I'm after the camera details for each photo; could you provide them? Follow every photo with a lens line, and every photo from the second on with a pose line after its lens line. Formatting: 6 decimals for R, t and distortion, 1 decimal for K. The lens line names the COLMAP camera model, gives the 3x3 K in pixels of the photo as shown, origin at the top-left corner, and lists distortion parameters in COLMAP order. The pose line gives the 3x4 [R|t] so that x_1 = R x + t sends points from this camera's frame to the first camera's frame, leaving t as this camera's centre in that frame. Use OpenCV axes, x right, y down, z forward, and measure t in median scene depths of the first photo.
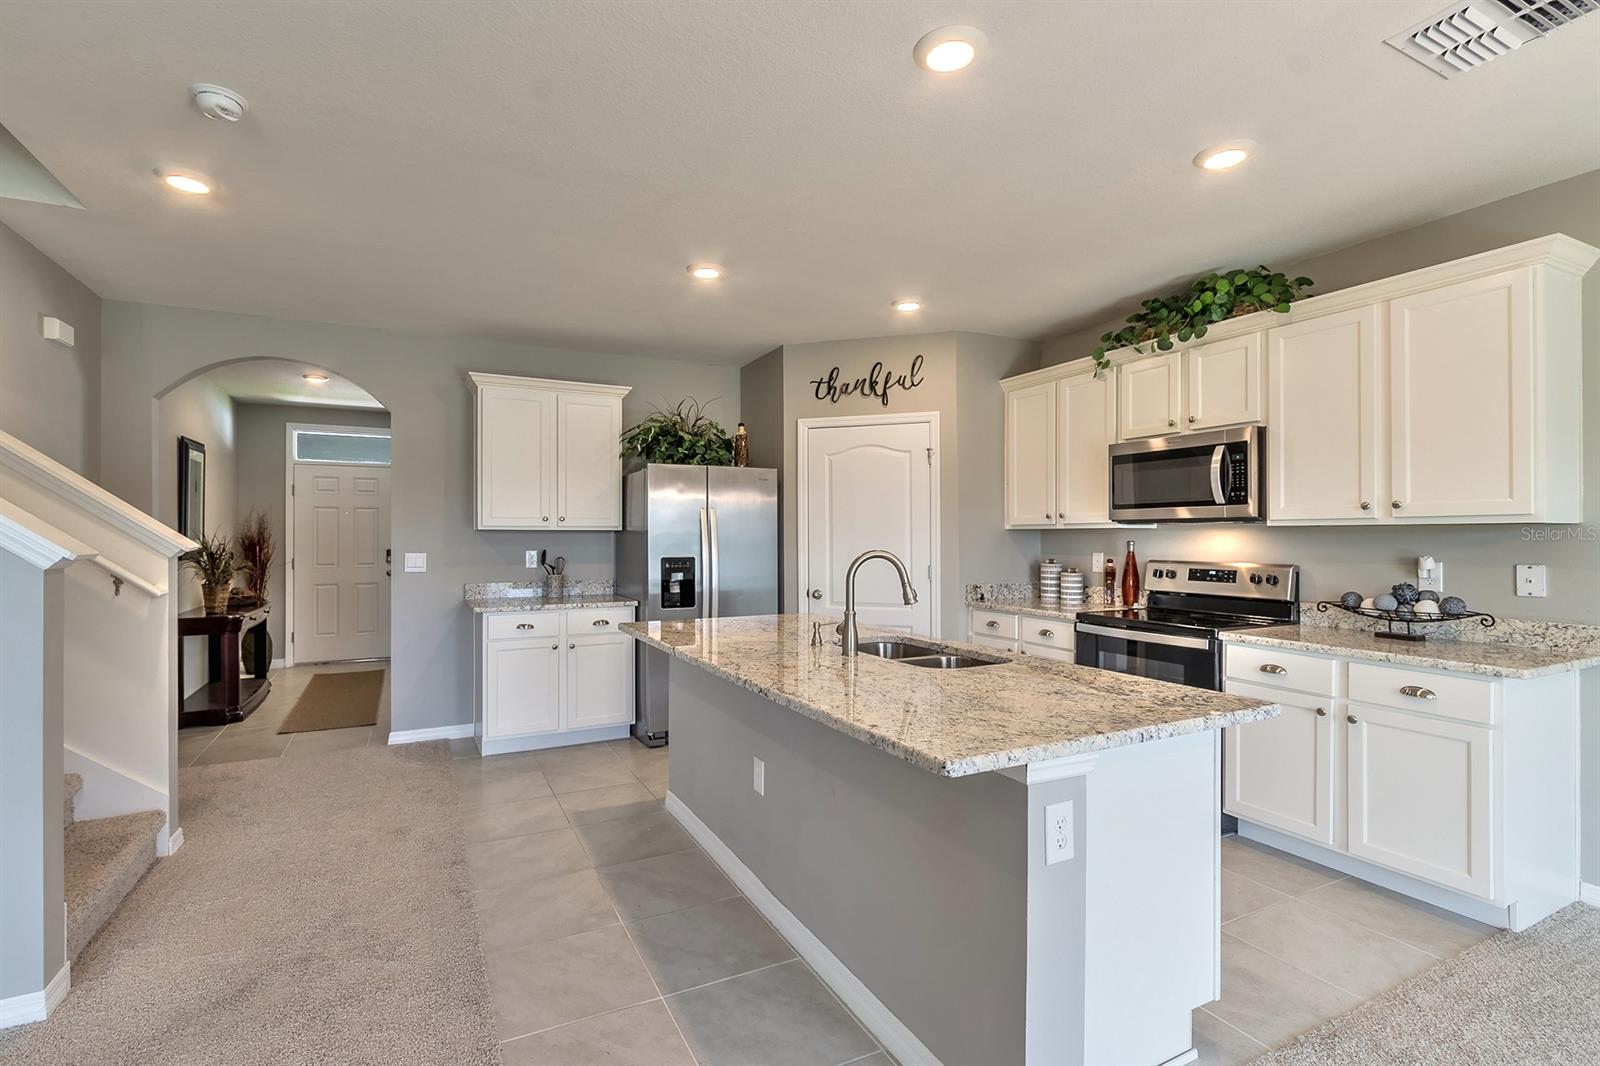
lens RADIAL K [[732.9, 0, 774.2], [0, 732.9, 534.0], [0, 0, 1]] dist [0.008985, -0.002997]
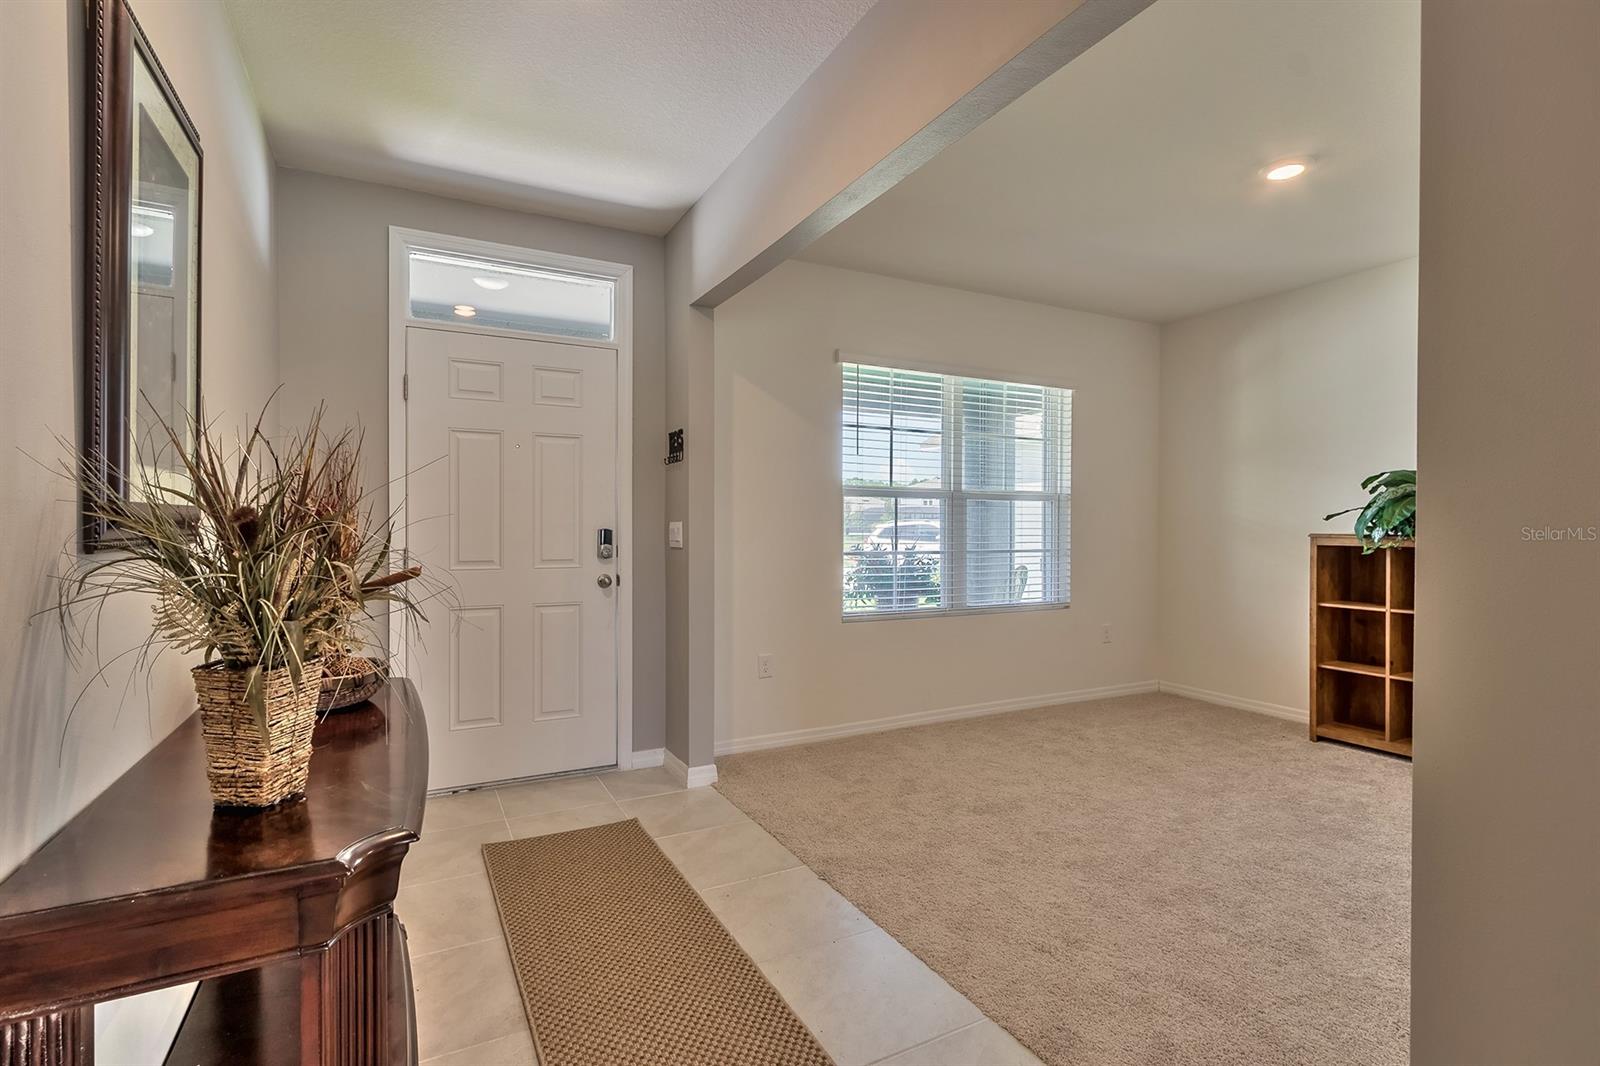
lens RADIAL K [[732.9, 0, 786.9], [0, 732.9, 536.4], [0, 0, 1]] dist [0.008985, -0.002997]
pose [[0.999583, 0.000195, 0.028874, -0.715530], [-0.000446, 0.999962, 0.008707, 0.034048], [-0.028872, -0.008716, 0.999545, 0.914655]]
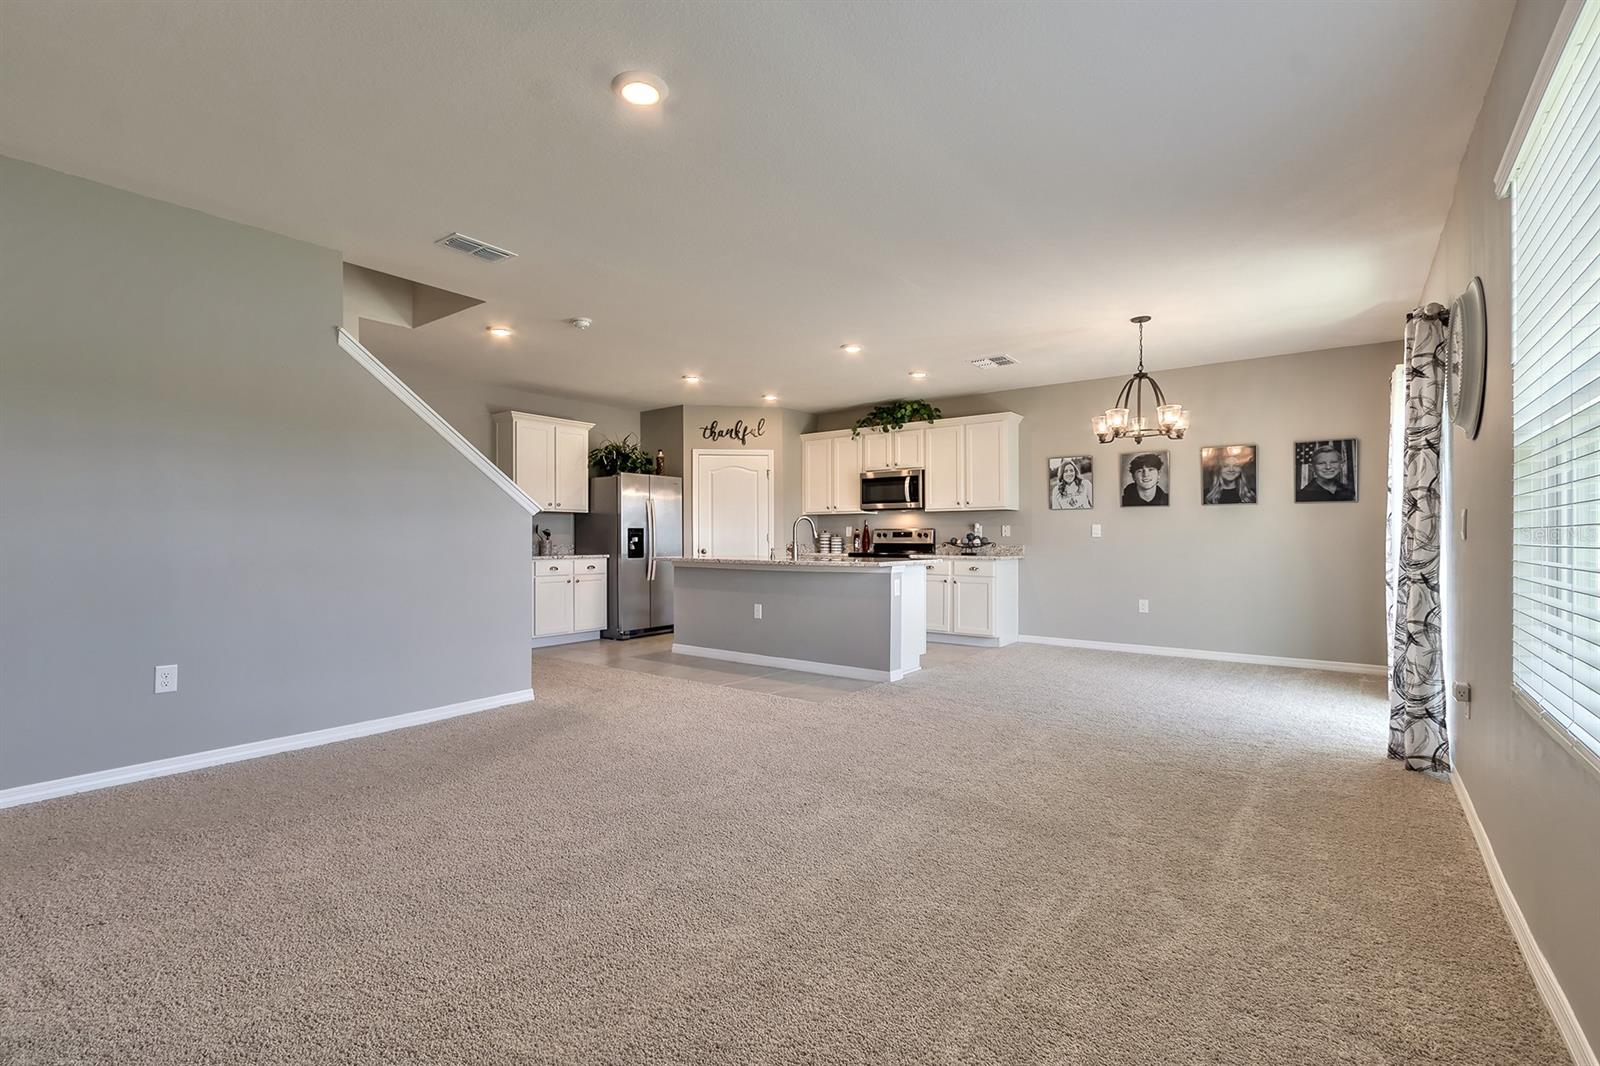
lens RADIAL K [[732.9, 0, 784.2], [0, 732.9, 529.8], [0, 0, 1]] dist [0.008985, -0.002997]
pose [[0.895699, 0.003910, 0.444643, -0.585852], [0.000662, 0.999949, -0.010127, 0.053440], [-0.444660, 0.009365, 0.895651, -0.680537]]
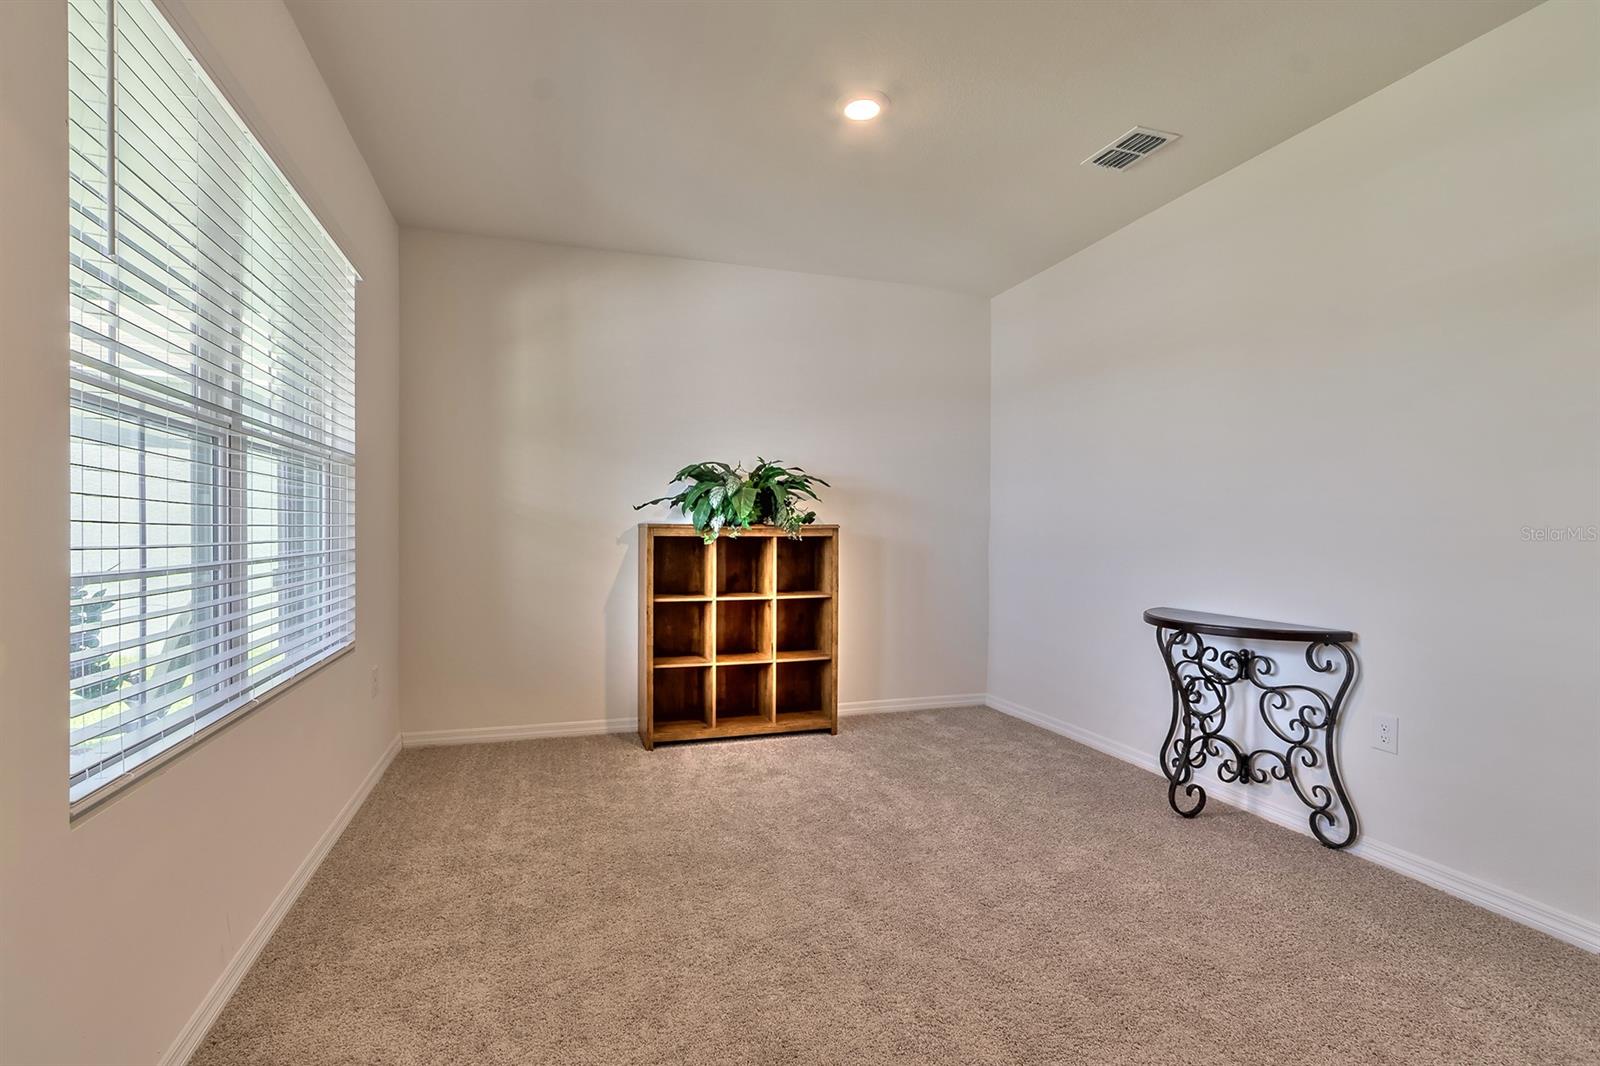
lens RADIAL K [[732.9, 0, 793.1], [0, 732.9, 528.1], [0, 0, 1]] dist [0.008985, -0.002997]
pose [[0.152842, -0.000271, 0.988251, -0.838511], [-0.004907, 0.999987, 0.001034, 0.041969], [-0.988238, -0.005008, 0.152839, 1.533539]]
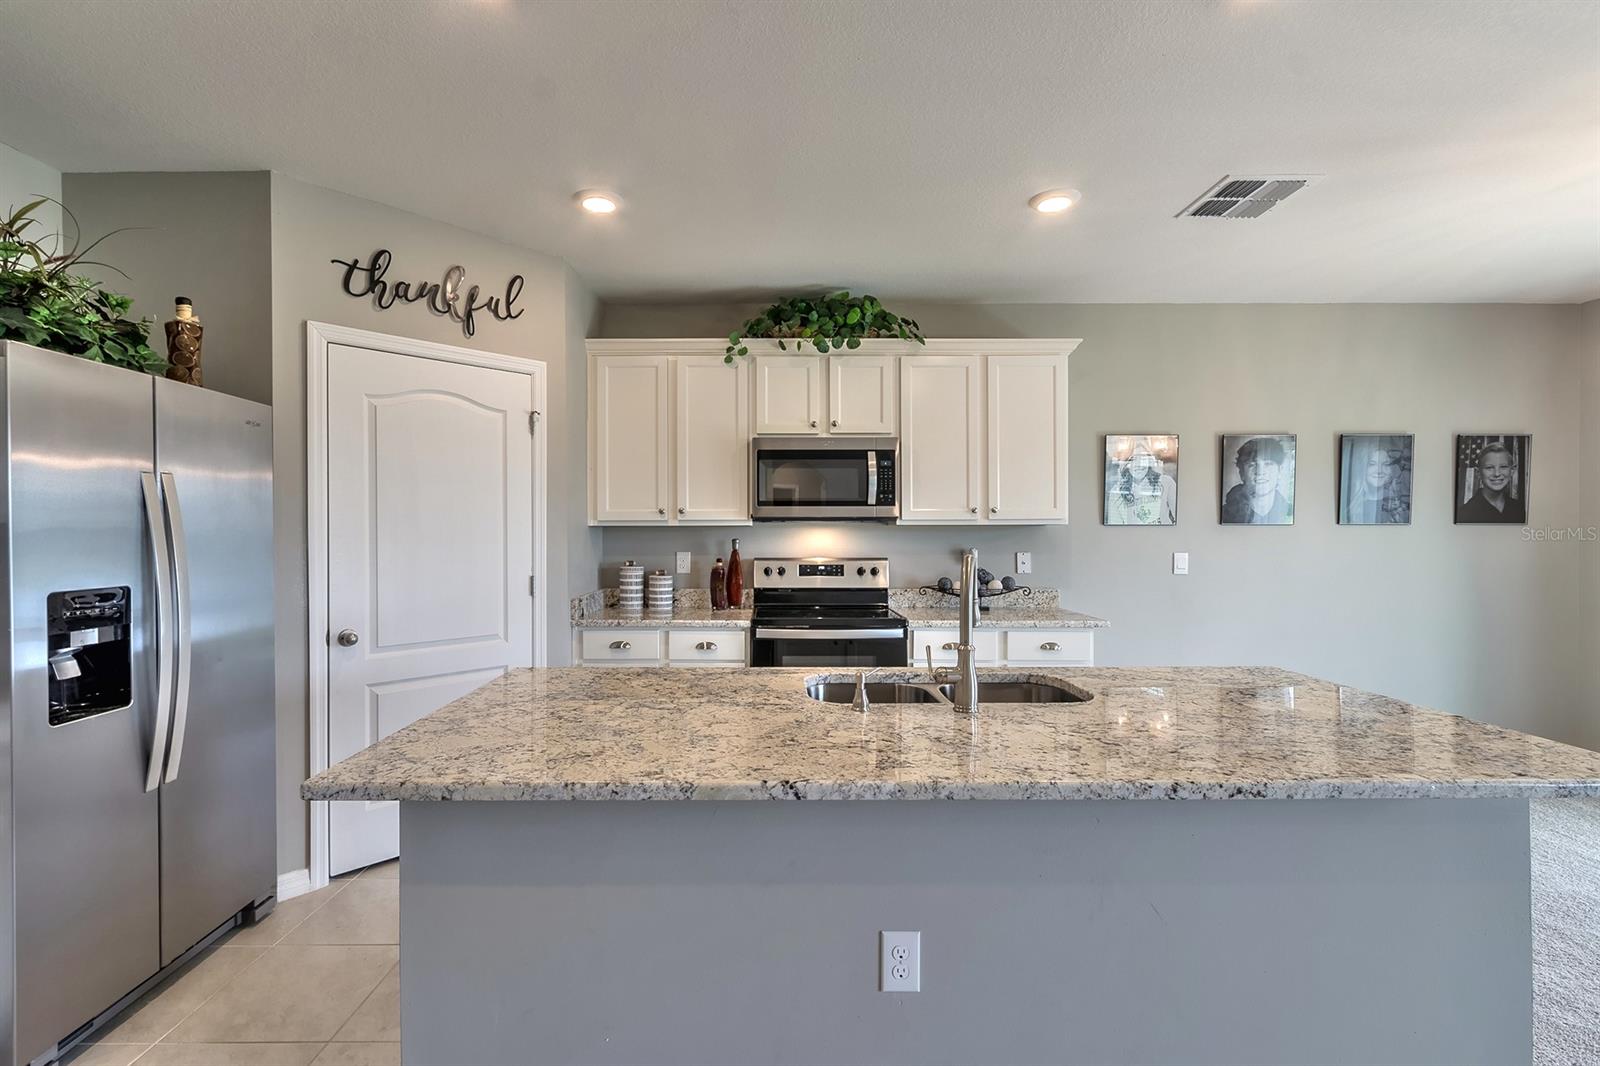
lens RADIAL K [[732.9, 0, 780.9], [0, 732.9, 533.2], [0, 0, 1]] dist [0.008985, -0.002997]
pose [[0.436539, -0.002939, 0.899680, -0.334368], [-0.000526, 0.999994, 0.003522, -0.001490], [-0.899685, -0.002011, 0.436535, 0.489282]]
